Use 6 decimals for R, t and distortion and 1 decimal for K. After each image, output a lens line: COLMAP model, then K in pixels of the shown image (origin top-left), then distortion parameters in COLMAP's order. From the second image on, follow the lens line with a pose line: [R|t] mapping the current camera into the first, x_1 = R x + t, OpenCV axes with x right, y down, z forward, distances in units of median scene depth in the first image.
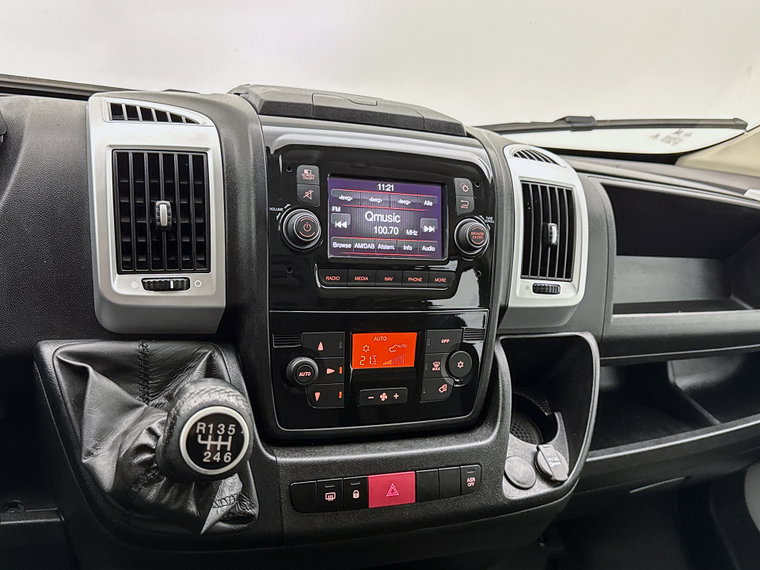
lens RADIAL K [[724.9, 0, 380.0], [0, 724.9, 285.0], [0, 0, 1]] dist [0.176729, -0.373302]
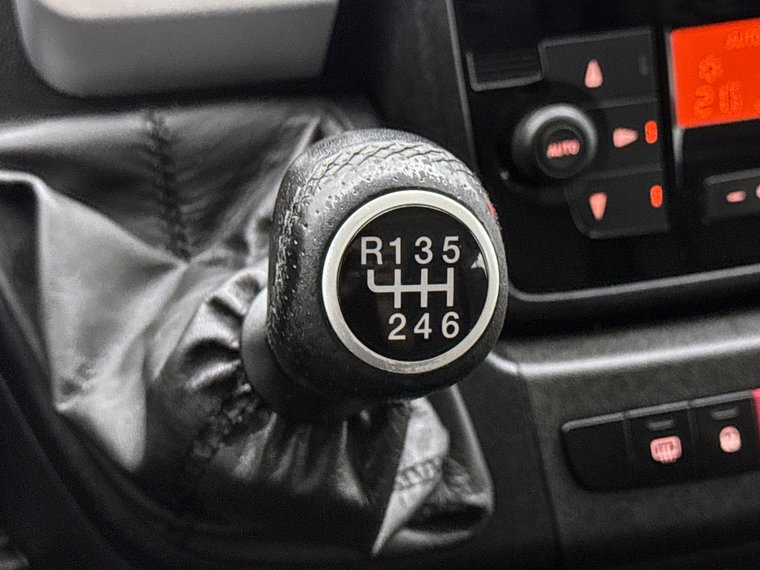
lens RADIAL K [[1582.2, 0, 380.0], [0, 1582.2, 285.0], [0, 0, 1]] dist [0.147918, 0.023405]
pose [[0.984973, -0.111470, -0.131920, -0.113953], [0.126983, 0.985136, 0.115687, 0.100105], [0.117063, -0.130700, 0.984487, 0.185848]]
